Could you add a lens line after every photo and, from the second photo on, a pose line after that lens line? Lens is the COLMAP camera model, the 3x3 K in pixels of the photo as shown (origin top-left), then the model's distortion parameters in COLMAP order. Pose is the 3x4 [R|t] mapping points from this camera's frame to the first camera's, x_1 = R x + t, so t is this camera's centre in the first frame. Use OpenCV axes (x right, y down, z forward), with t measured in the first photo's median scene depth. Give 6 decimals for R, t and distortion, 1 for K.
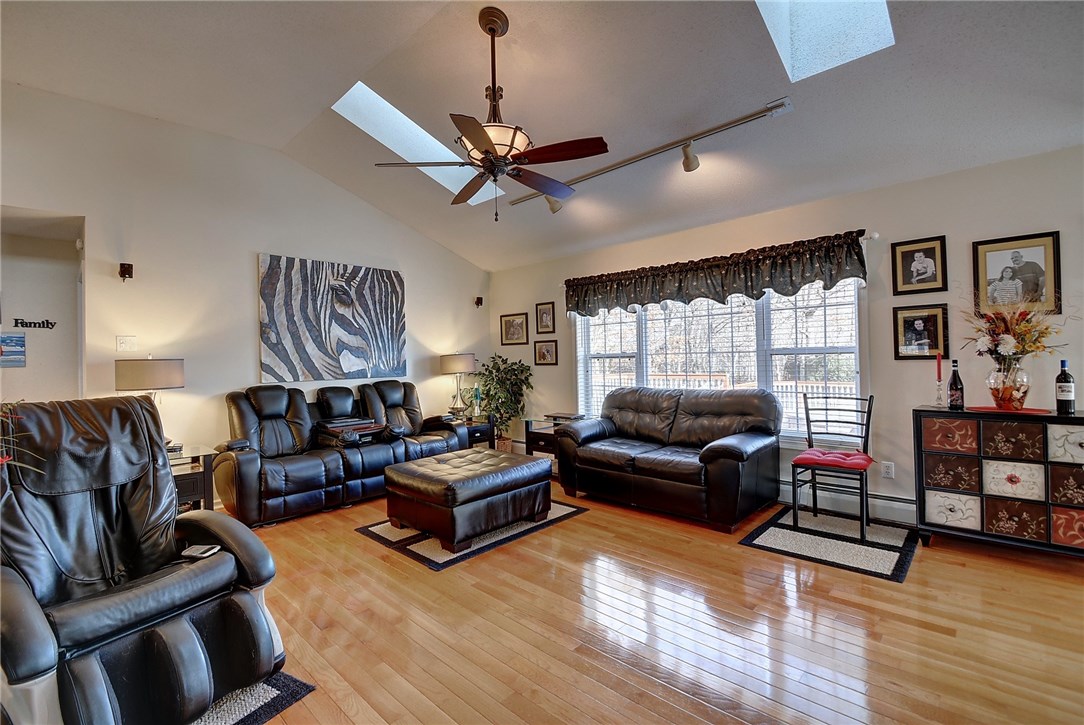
lens RADIAL K [[477.9, 0, 532.6], [0, 477.9, 354.4], [0, 0, 1]] dist [0.017655, -0.019208]
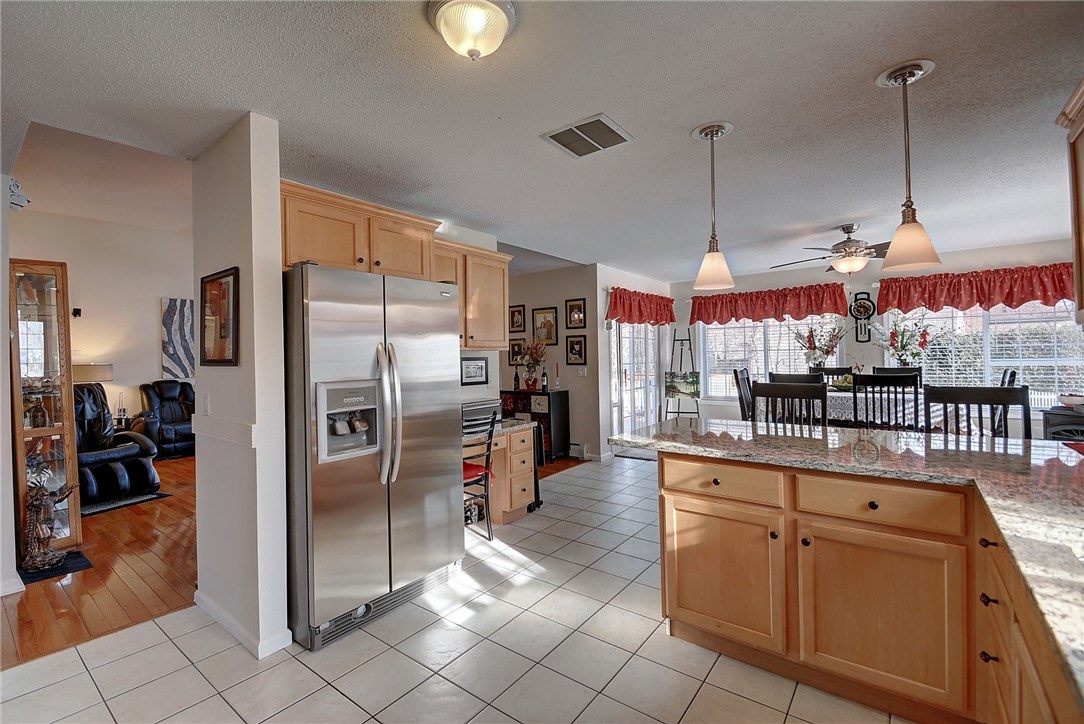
lens RADIAL K [[477.9, 0, 532.6], [0, 477.9, 353.9], [0, 0, 1]] dist [0.017655, -0.019208]
pose [[0.993945, 0.004091, 0.109799, 0.453869], [-0.004380, 0.999988, 0.002391, -0.030064], [-0.109788, -0.002857, 0.993951, -0.680603]]
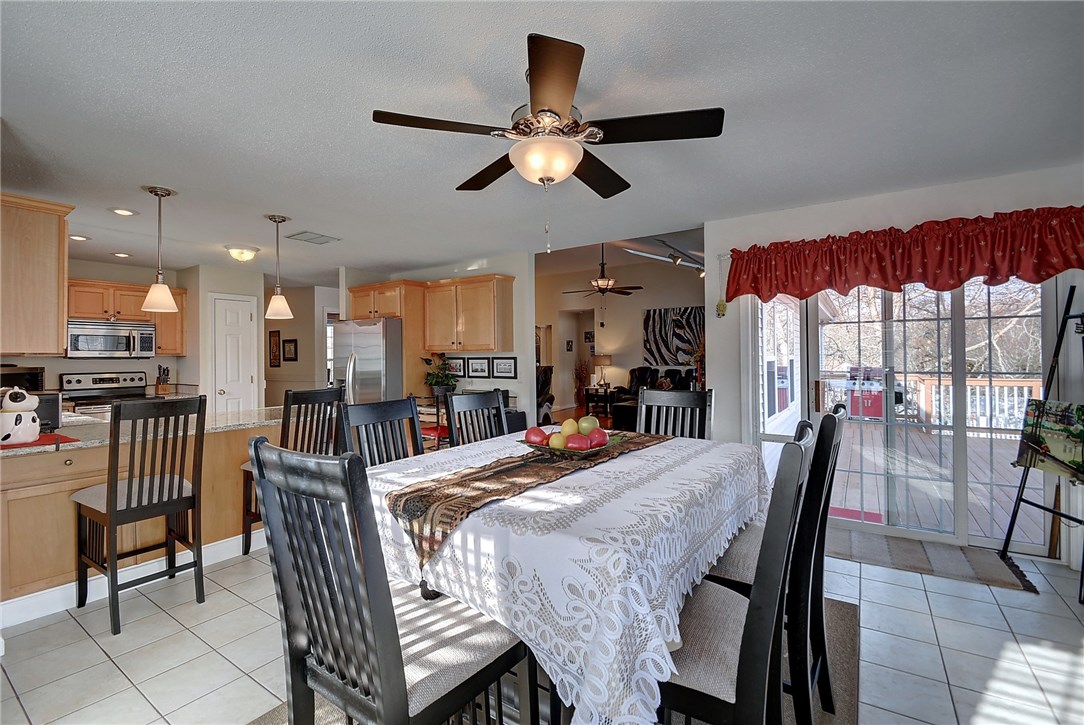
lens RADIAL K [[477.9, 0, 532.6], [0, 477.9, 354.4], [0, 0, 1]] dist [0.017655, -0.019208]
pose [[0.171061, 0.018321, -0.985090, 1.523846], [0.014955, 0.999664, 0.021189, -0.048993], [0.985147, -0.018356, 0.170729, 0.063732]]
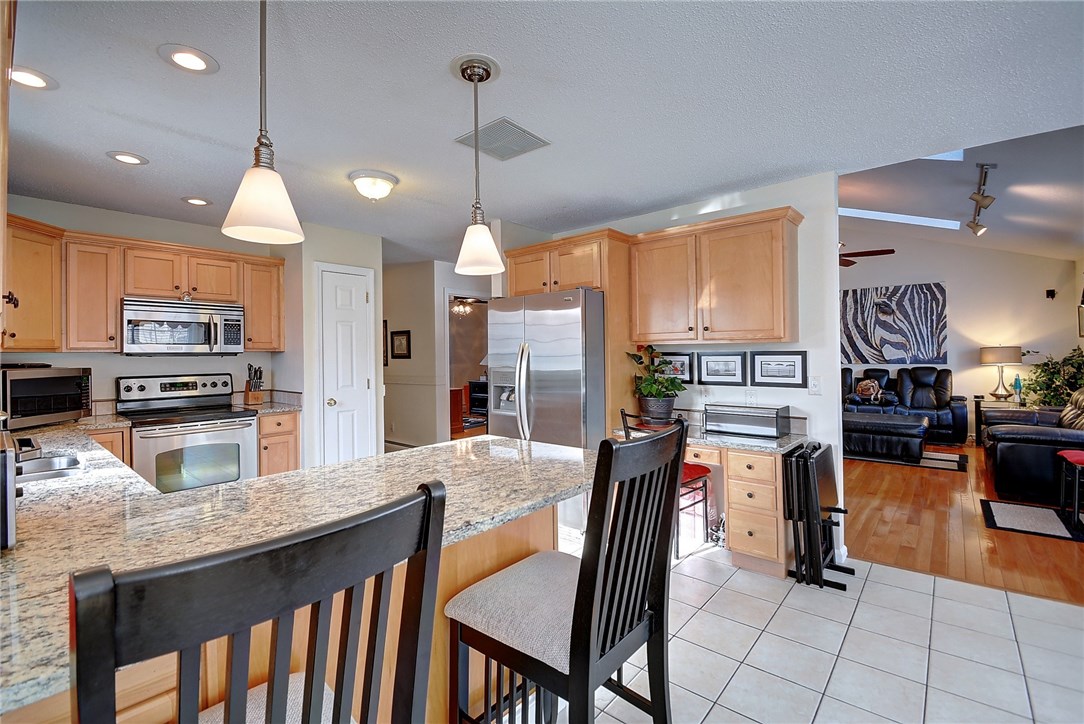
lens RADIAL K [[477.3, 0, 535.1], [0, 477.3, 352.8], [0, 0, 1]] dist [0.014424, -0.018006]
pose [[0.058489, 0.020875, -0.998070, 1.077198], [0.020200, 0.999552, 0.022090, -0.039829], [0.998084, -0.021453, 0.058041, -0.185026]]
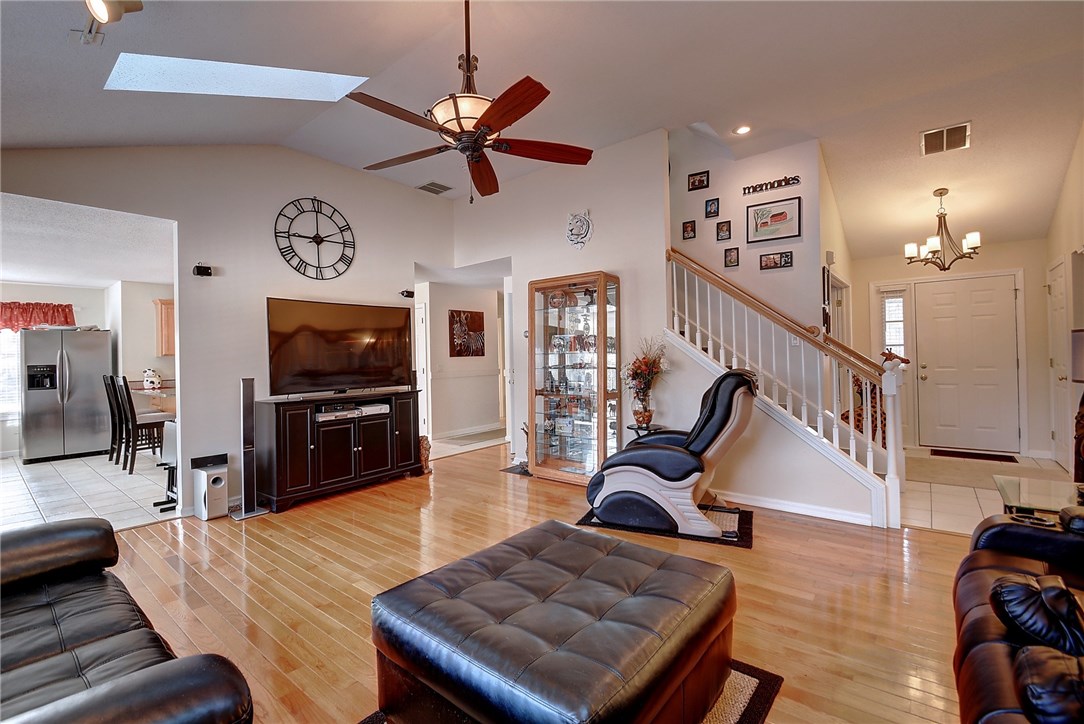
lens RADIAL K [[482.9, 0, 548.1], [0, 482.9, 357.3], [0, 0, 1]] dist [-0.000691, -0.013839]
pose [[-0.995227, 0.044869, -0.086660, -0.100218], [0.045502, 0.998950, -0.005343, 0.014637], [0.086329, -0.009261, -0.996224, 1.129751]]
